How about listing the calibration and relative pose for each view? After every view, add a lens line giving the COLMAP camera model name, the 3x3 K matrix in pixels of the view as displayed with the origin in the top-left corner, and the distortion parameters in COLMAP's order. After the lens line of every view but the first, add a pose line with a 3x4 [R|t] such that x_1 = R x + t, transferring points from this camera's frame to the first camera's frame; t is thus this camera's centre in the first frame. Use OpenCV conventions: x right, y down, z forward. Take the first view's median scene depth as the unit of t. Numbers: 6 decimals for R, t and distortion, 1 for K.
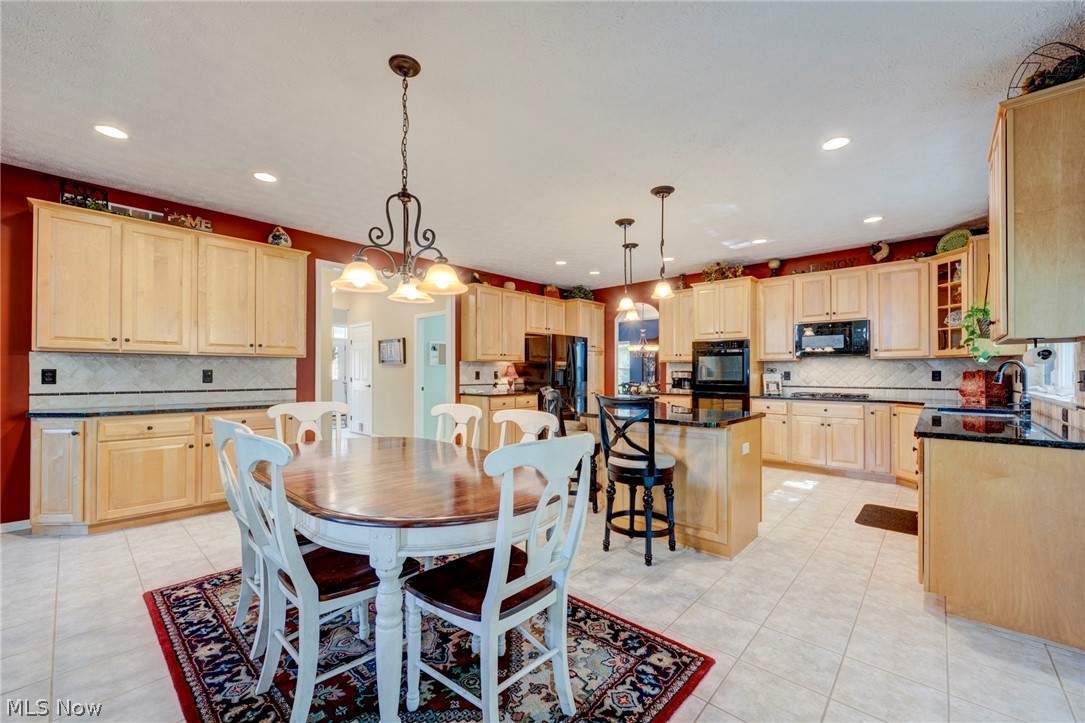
lens RADIAL K [[434.6, 0, 545.9], [0, 434.6, 369.4], [0, 0, 1]] dist [-0.001587, 0.000062]
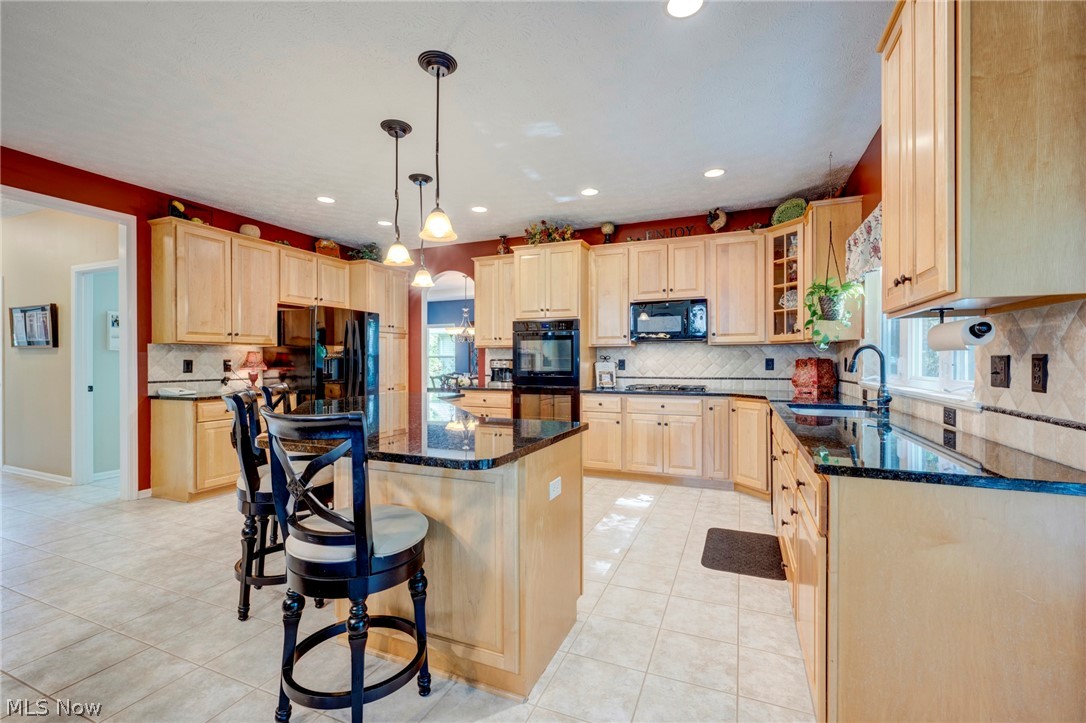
lens RADIAL K [[469.6, 0, 543.0], [0, 469.6, 361.5], [0, 0, 1]] dist [0.000746, -0.000132]
pose [[0.944088, -0.002297, 0.329686, 0.136402], [-0.000044, 0.999975, 0.007091, 0.002484], [-0.329694, -0.006709, 0.944064, 0.234237]]
